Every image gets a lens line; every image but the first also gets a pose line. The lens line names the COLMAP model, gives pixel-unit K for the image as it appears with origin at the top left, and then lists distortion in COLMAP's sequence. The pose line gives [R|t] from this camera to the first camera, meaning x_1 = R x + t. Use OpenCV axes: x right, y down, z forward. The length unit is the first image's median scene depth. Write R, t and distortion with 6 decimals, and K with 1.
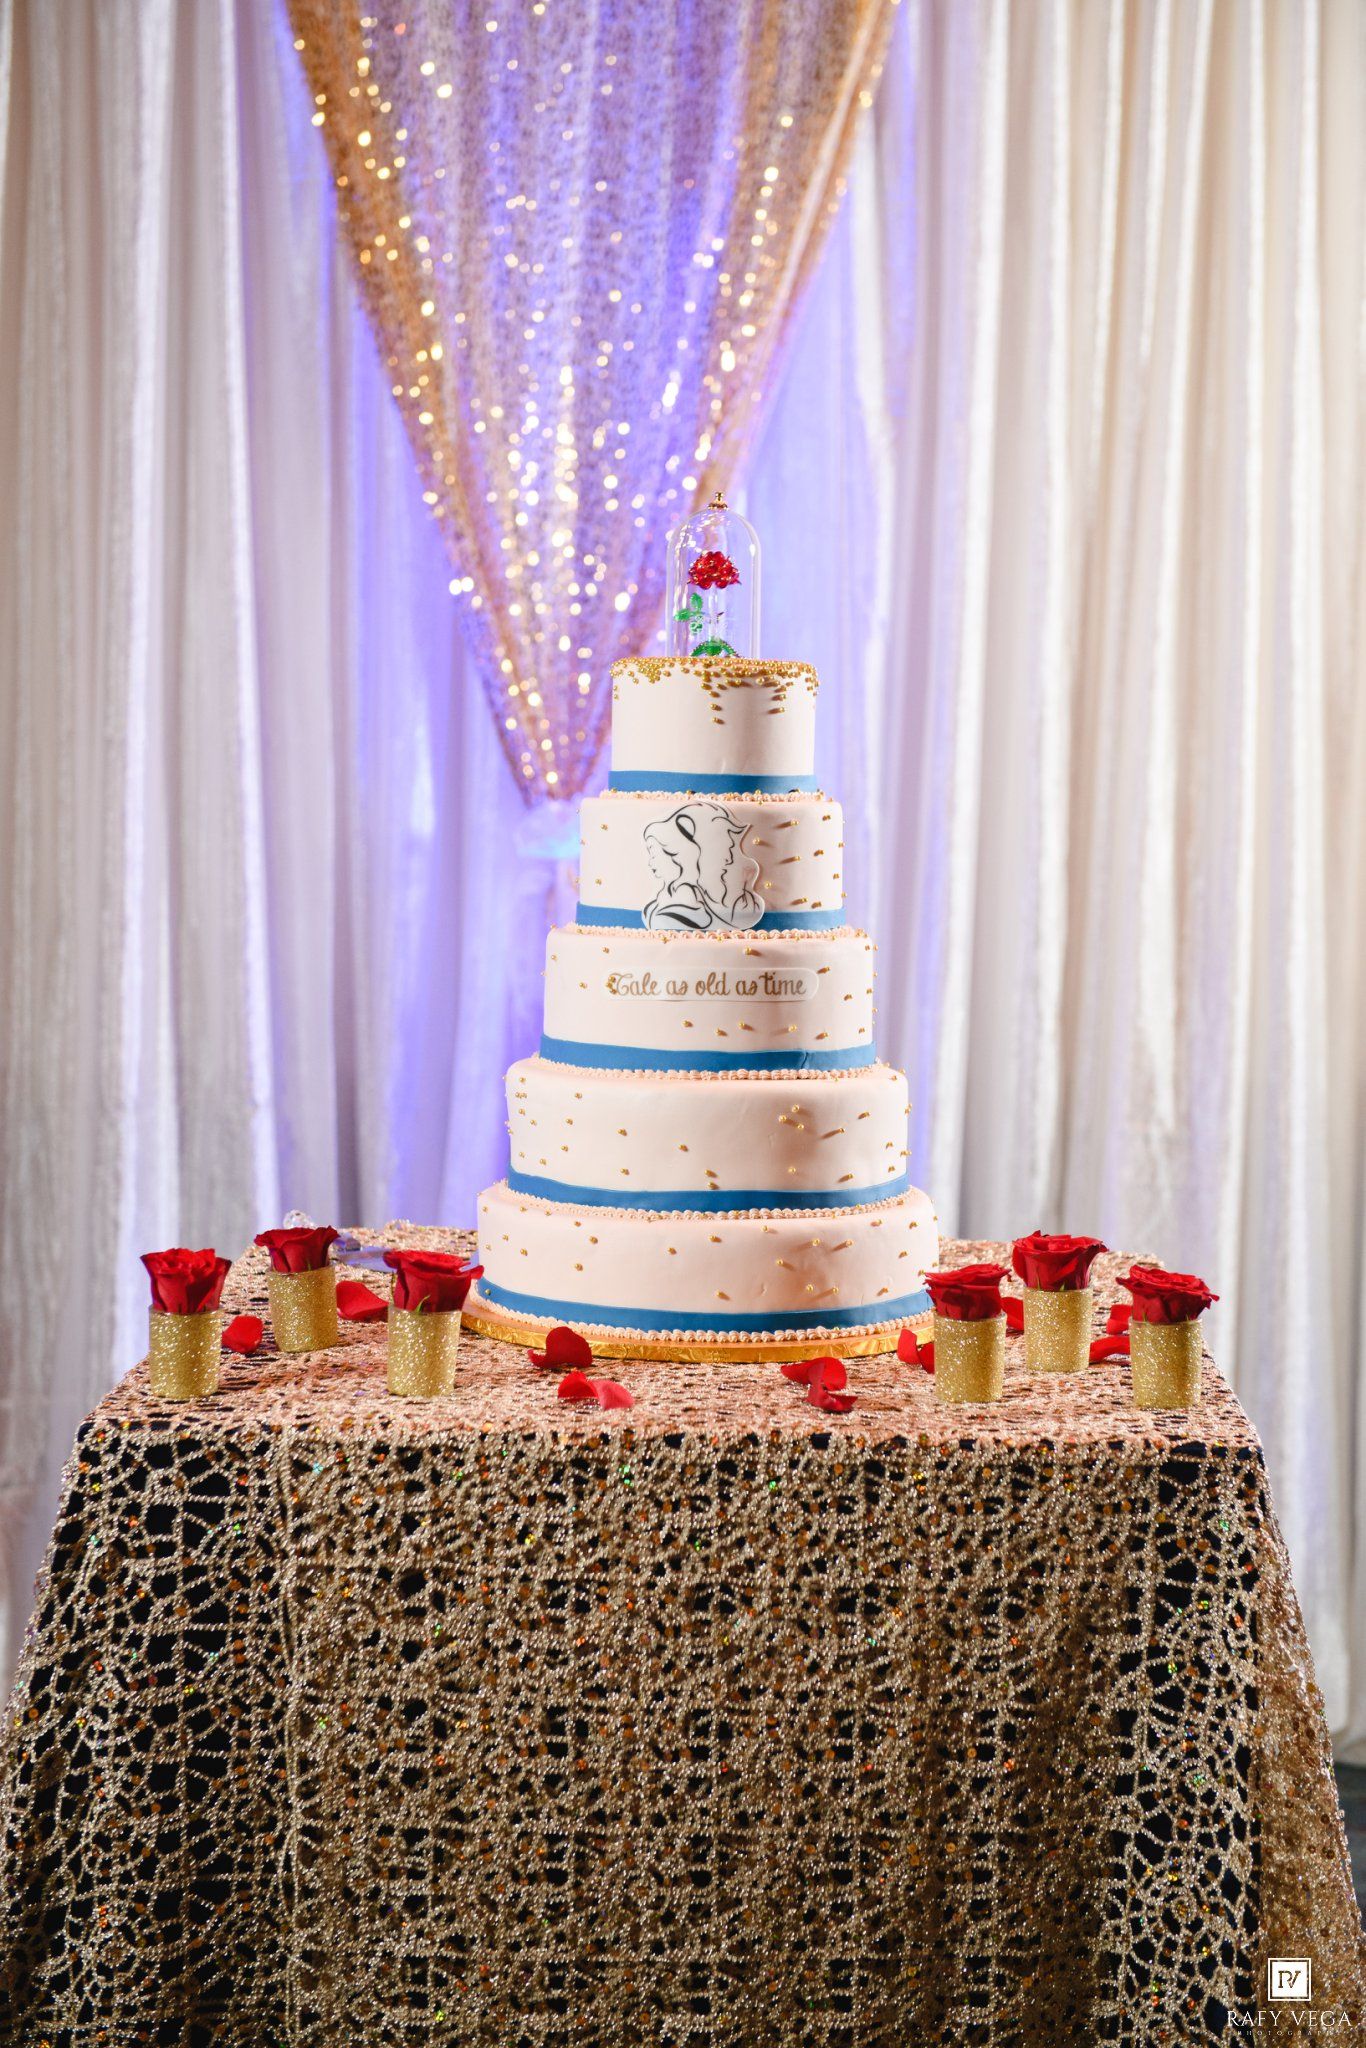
lens RADIAL K [[3795.2, 0, 680.4], [0, 3795.2, 1023.5], [0, 0, 1]] dist [-0.042286, 0.000000]
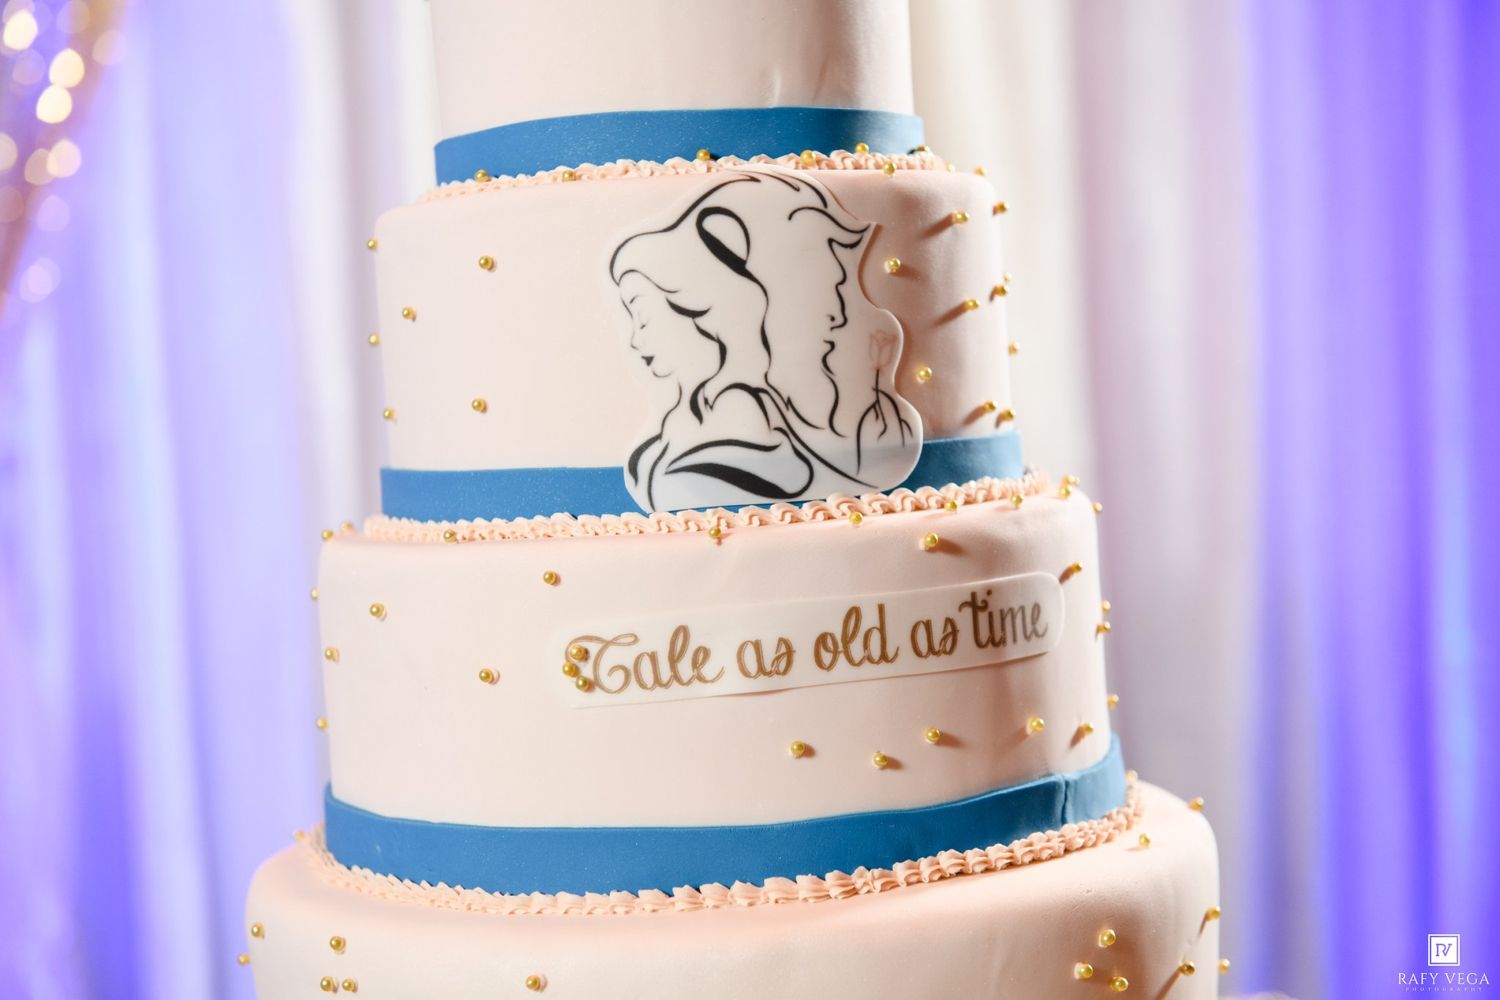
lens RADIAL K [[2586.2, 0, 750.2], [0, 2586.2, 497.6], [0, 0, 1]] dist [0.080181, 0.000000]
pose [[0.943204, -0.092003, 0.319219, -0.082418], [0.103073, 0.994512, -0.017921, -0.020653], [-0.315818, 0.049806, 0.947512, 0.751033]]
